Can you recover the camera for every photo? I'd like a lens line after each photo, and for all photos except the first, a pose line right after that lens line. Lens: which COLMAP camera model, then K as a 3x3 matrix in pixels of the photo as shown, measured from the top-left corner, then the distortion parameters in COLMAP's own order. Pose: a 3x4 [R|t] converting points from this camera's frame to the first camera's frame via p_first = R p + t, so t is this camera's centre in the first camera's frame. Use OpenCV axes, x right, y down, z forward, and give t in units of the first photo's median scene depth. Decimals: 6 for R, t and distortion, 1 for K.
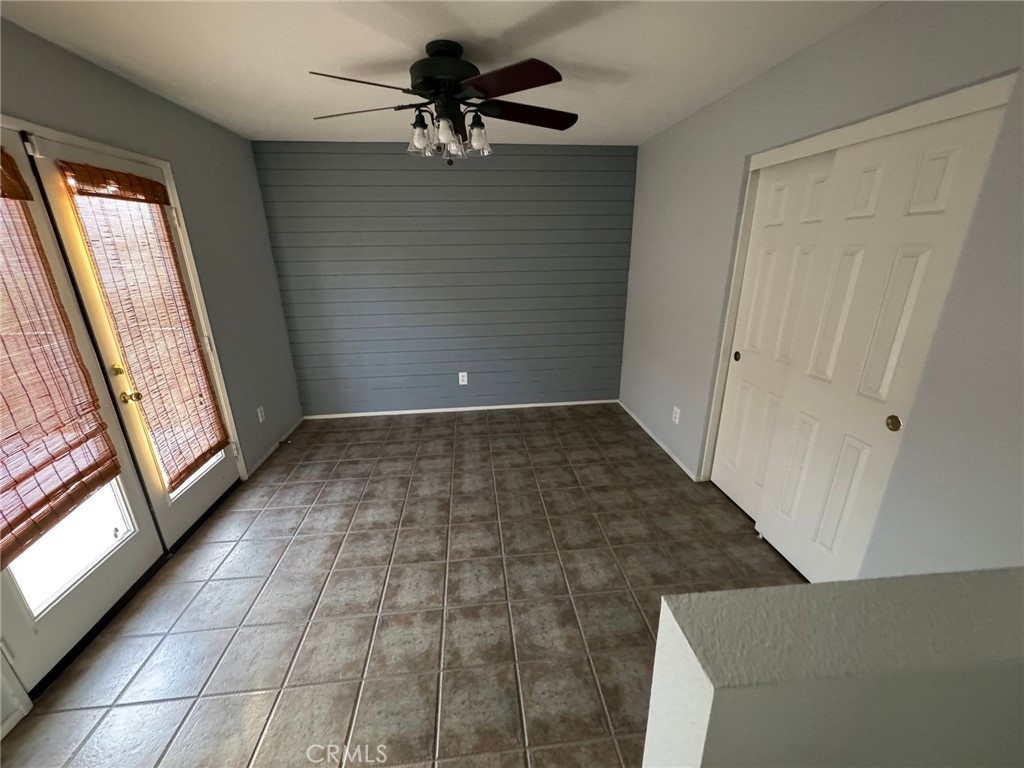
lens RADIAL K [[407.1, 0, 512.0], [0, 407.1, 384.0], [0, 0, 1]] dist [-0.001055, -0.000132]
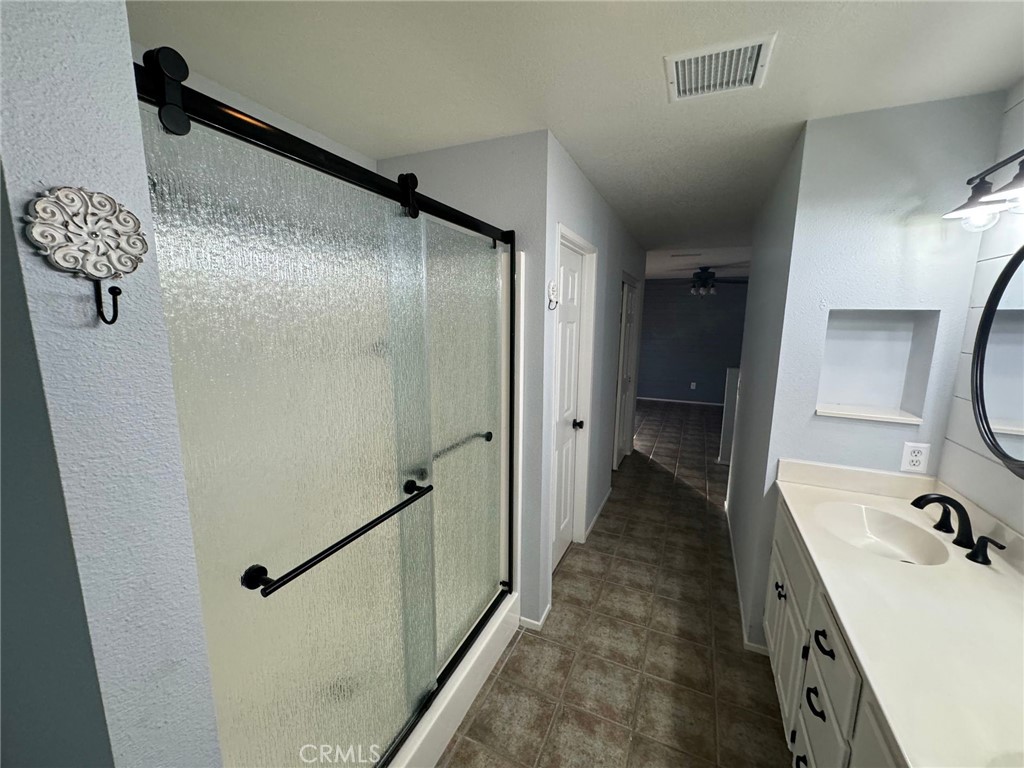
lens RADIAL K [[407.1, 0, 512.0], [0, 407.1, 384.0], [0, 0, 1]] dist [-0.001055, -0.000132]
pose [[0.860849, 0.101784, -0.498576, 0.187927], [-0.182524, 0.976355, -0.115826, 0.644798], [0.474998, 0.190711, 0.859073, -1.940926]]
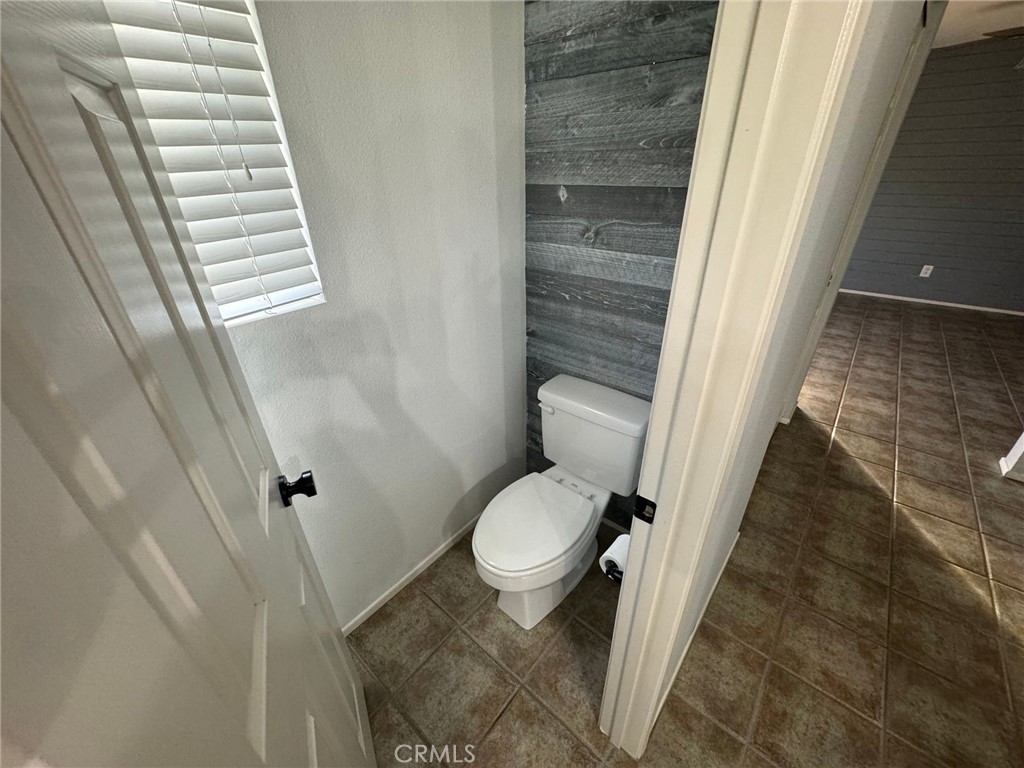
lens RADIAL K [[407.1, 0, 512.0], [0, 407.1, 384.0], [0, 0, 1]] dist [-0.001055, -0.000132]
pose [[0.688102, 0.337535, -0.642328, -0.142527], [-0.214431, 0.940275, 0.264390, 0.406801], [0.693206, -0.044192, 0.719383, -1.102021]]
